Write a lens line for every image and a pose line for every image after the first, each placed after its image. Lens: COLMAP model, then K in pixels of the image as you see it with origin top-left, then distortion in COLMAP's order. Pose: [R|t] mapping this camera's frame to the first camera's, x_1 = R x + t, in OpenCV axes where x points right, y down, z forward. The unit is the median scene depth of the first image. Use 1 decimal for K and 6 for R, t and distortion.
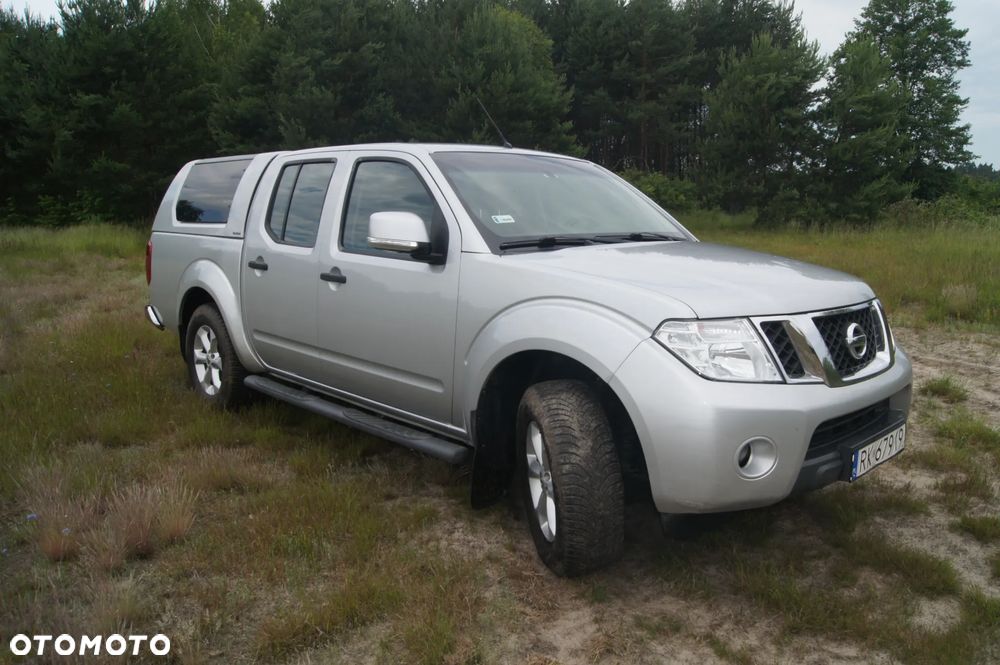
lens RADIAL K [[770.9, 0, 533.6], [0, 770.9, 314.8], [0, 0, 1]] dist [-0.084137, 0.018943]
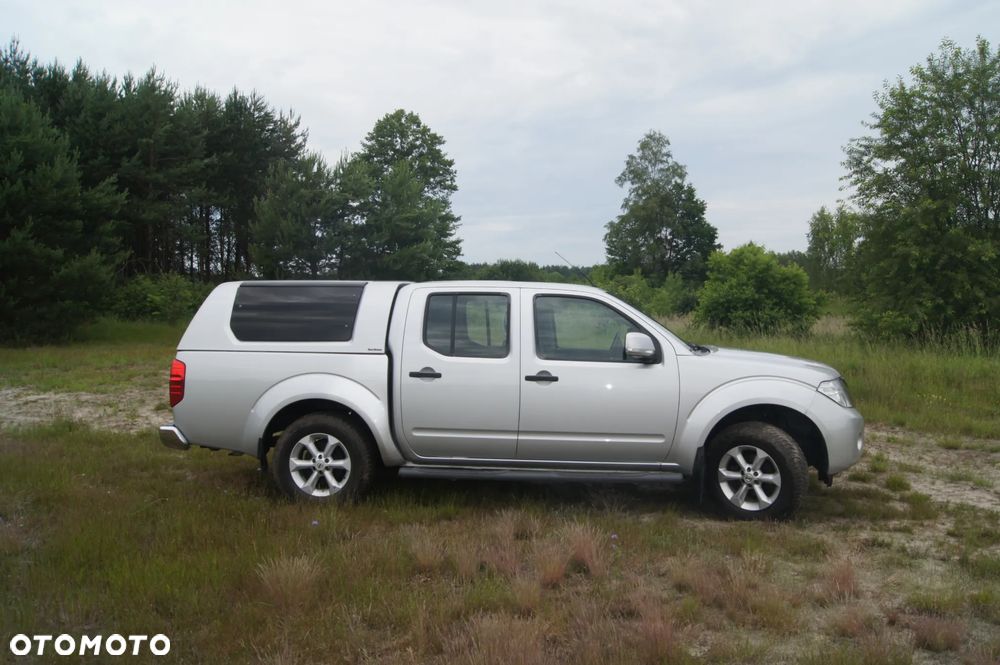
lens RADIAL K [[770.9, 0, 528.0], [0, 770.9, 336.5], [0, 0, 1]] dist [-0.084137, 0.018943]
pose [[0.786502, -0.024921, 0.617084, -0.139795], [0.088343, 0.993450, -0.072476, -0.002897], [-0.611236, 0.111518, 0.783552, -0.012477]]
